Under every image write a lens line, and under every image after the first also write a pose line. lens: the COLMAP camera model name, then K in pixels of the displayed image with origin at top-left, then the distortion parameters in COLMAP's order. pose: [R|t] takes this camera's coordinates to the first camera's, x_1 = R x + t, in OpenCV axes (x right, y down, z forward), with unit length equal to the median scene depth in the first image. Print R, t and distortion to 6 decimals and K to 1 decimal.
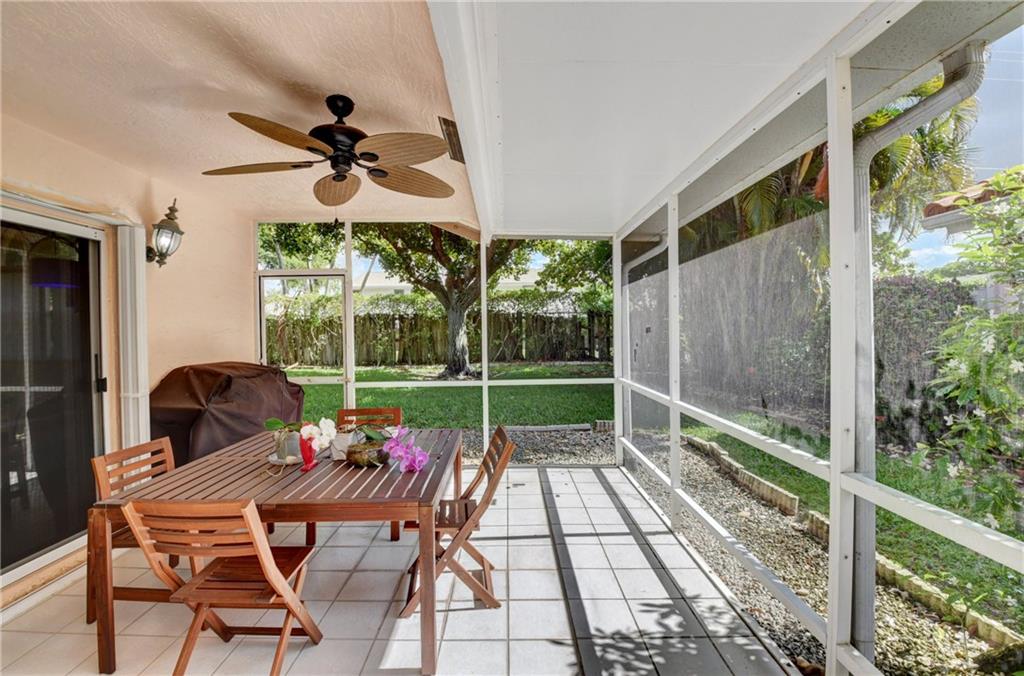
lens RADIAL K [[455.2, 0, 505.2], [0, 455.2, 334.2], [0, 0, 1]] dist [0.009734, -0.024027]
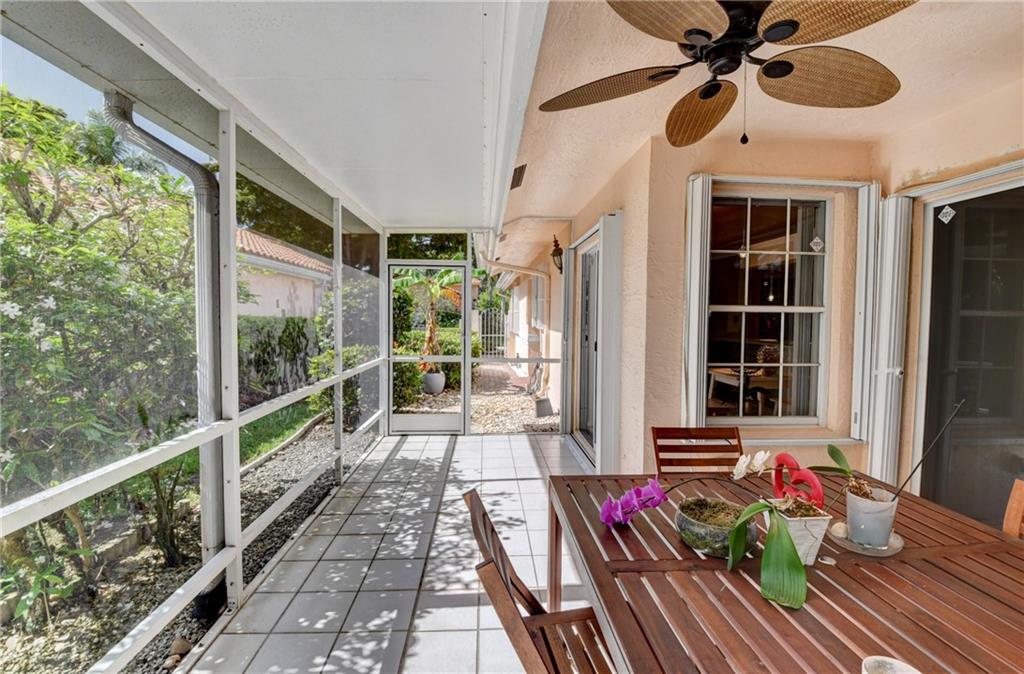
lens RADIAL K [[455.2, 0, 505.2], [0, 455.2, 333.2], [0, 0, 1]] dist [0.009734, -0.024027]
pose [[-0.998579, 0.003032, -0.053214, -0.001873], [0.000394, 0.998773, 0.049523, -0.008844], [0.053299, 0.049432, -0.997354, 1.085396]]
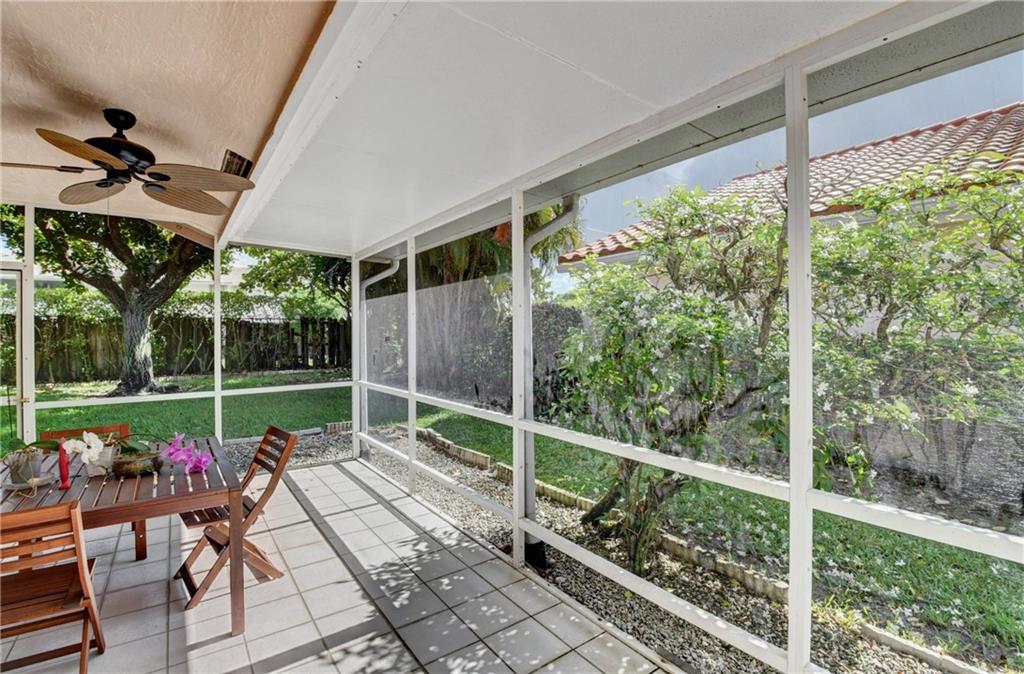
lens RADIAL K [[461.7, 0, 509.2], [0, 461.7, 337.9], [0, 0, 1]] dist [0.009767, -0.025628]
pose [[0.803135, 0.001395, 0.595795, -0.169620], [0.002283, 0.999983, -0.005418, -0.004785], [-0.595793, 0.005712, 0.803118, -0.201684]]
